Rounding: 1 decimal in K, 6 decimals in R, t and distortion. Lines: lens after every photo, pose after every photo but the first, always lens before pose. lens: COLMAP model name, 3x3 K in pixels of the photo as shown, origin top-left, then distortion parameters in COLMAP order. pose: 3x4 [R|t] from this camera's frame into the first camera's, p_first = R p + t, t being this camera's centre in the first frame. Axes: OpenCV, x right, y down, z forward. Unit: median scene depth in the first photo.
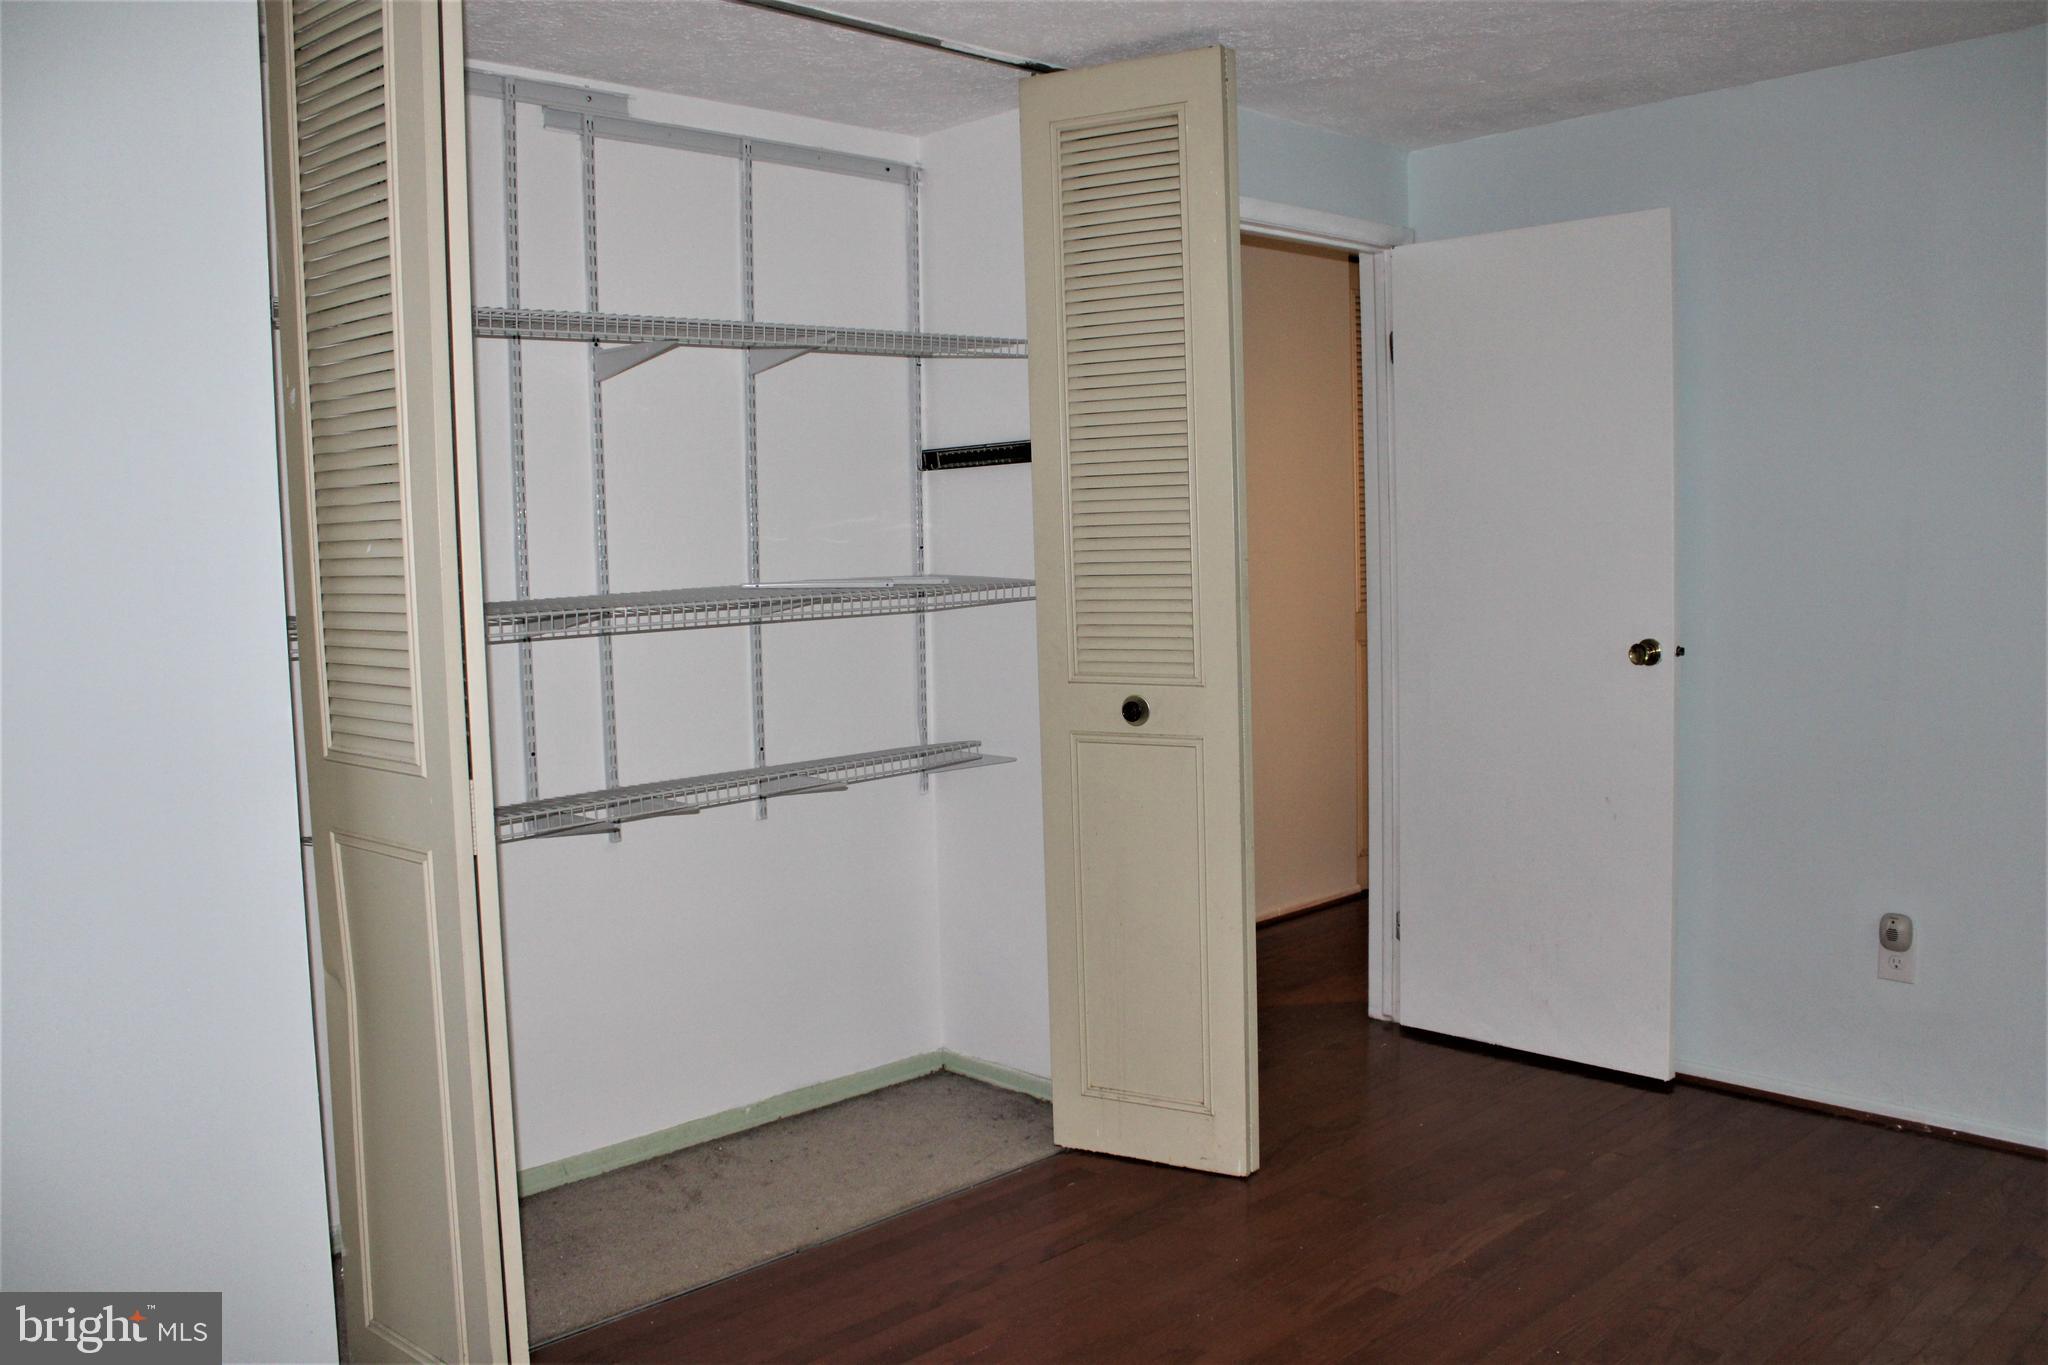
lens RADIAL K [[1723.4, 0, 1018.8], [0, 1723.4, 670.3], [0, 0, 1]] dist [-0.155211, 0.135447]
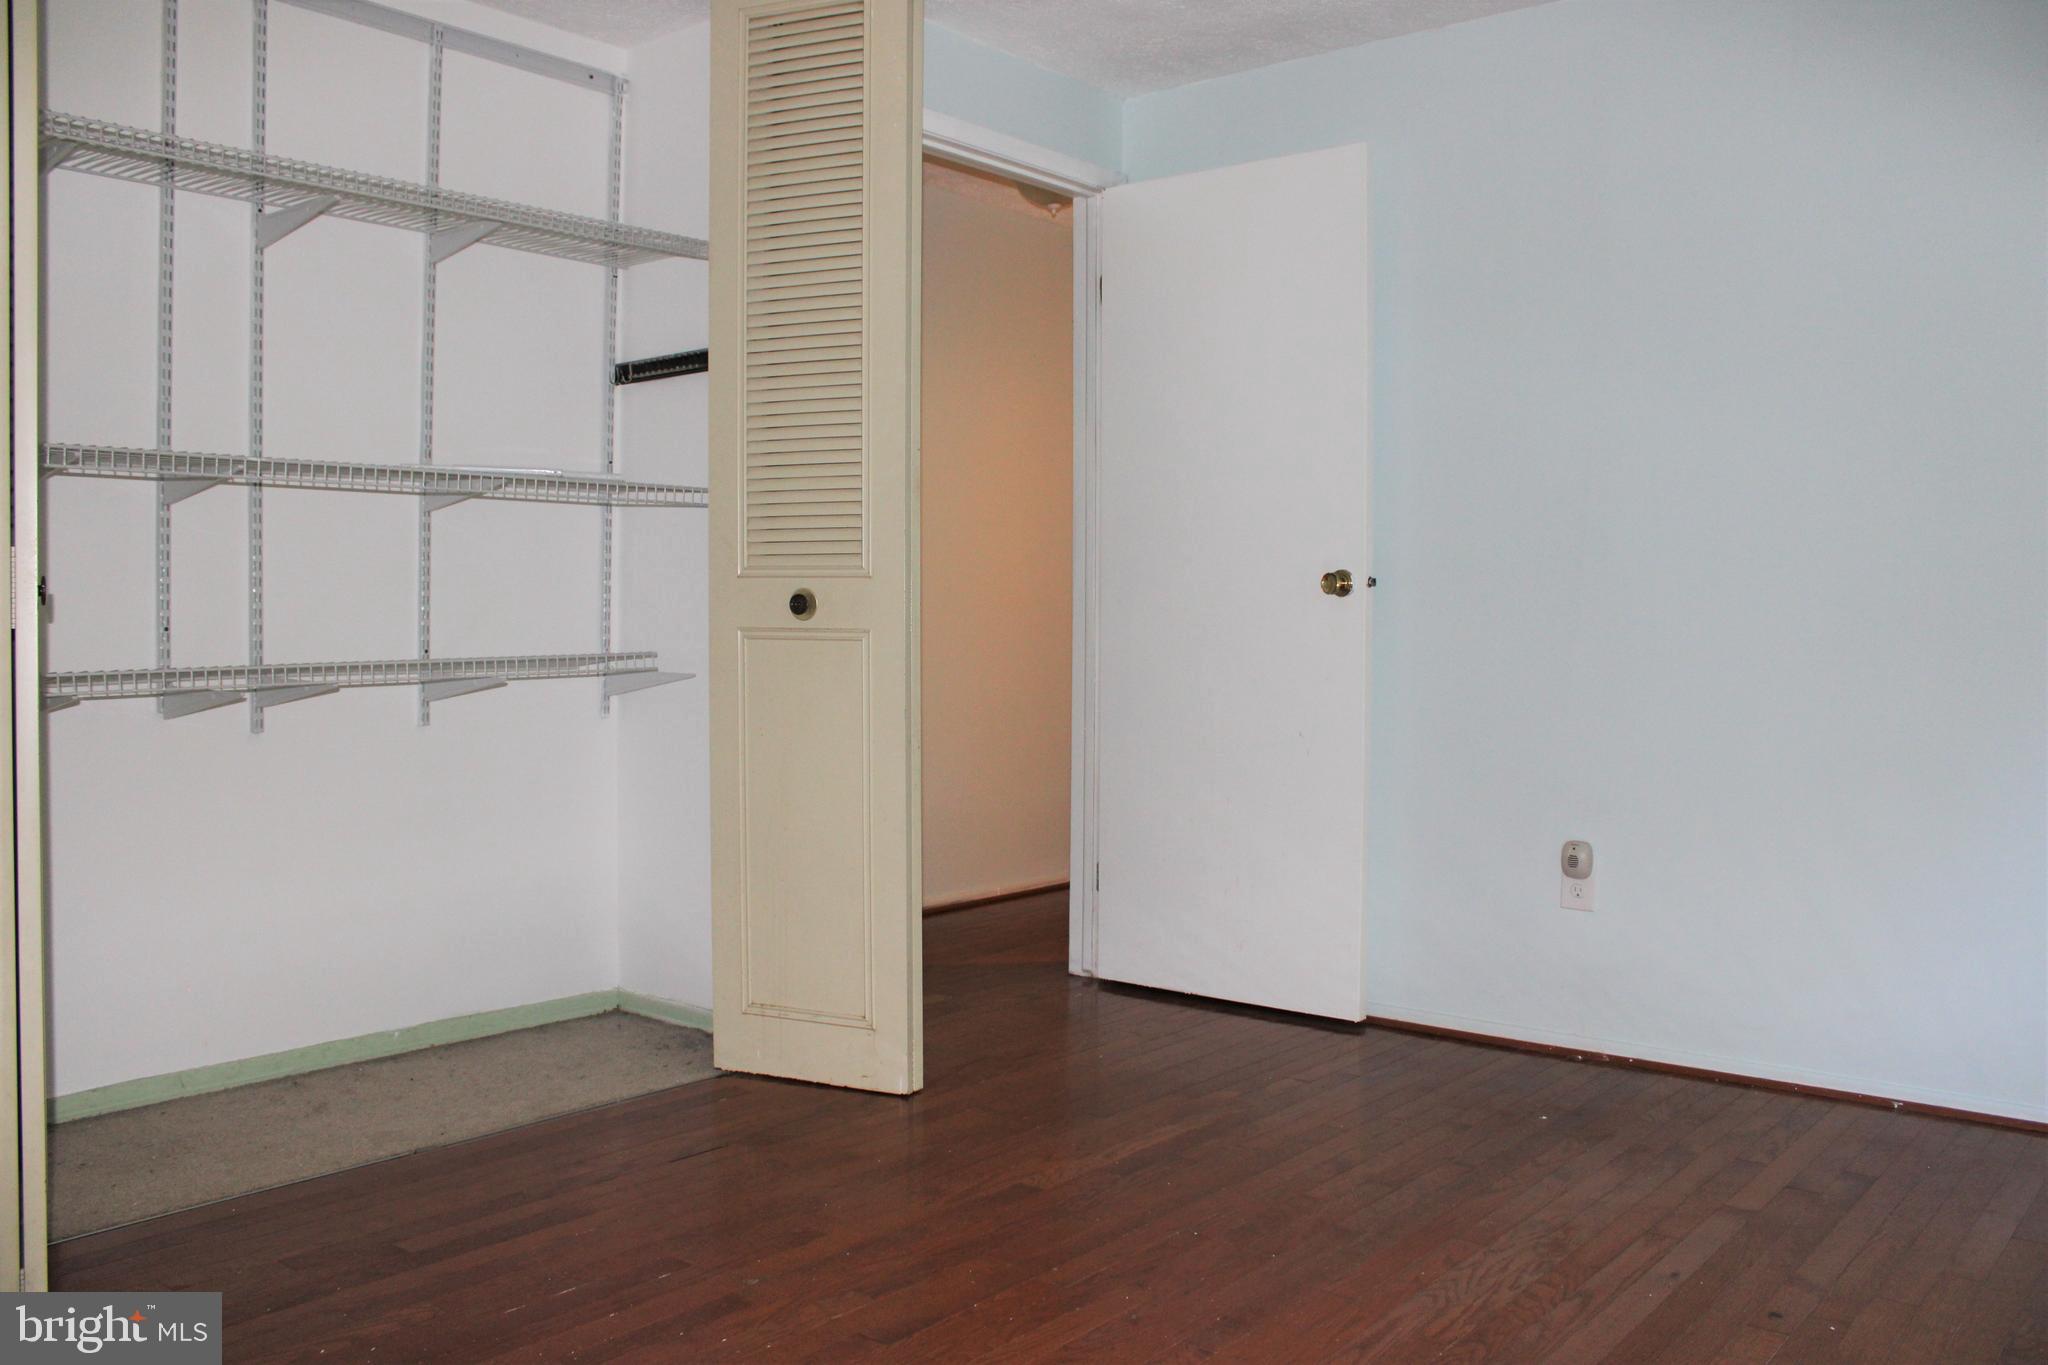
lens RADIAL K [[1723.4, 0, 1024.7], [0, 1723.4, 677.3], [0, 0, 1]] dist [-0.155211, 0.135447]
pose [[0.993272, 0.029965, 0.111864, 0.079563], [-0.023931, 0.998205, -0.054902, 0.107866], [-0.113308, 0.051855, 0.992206, 0.025802]]
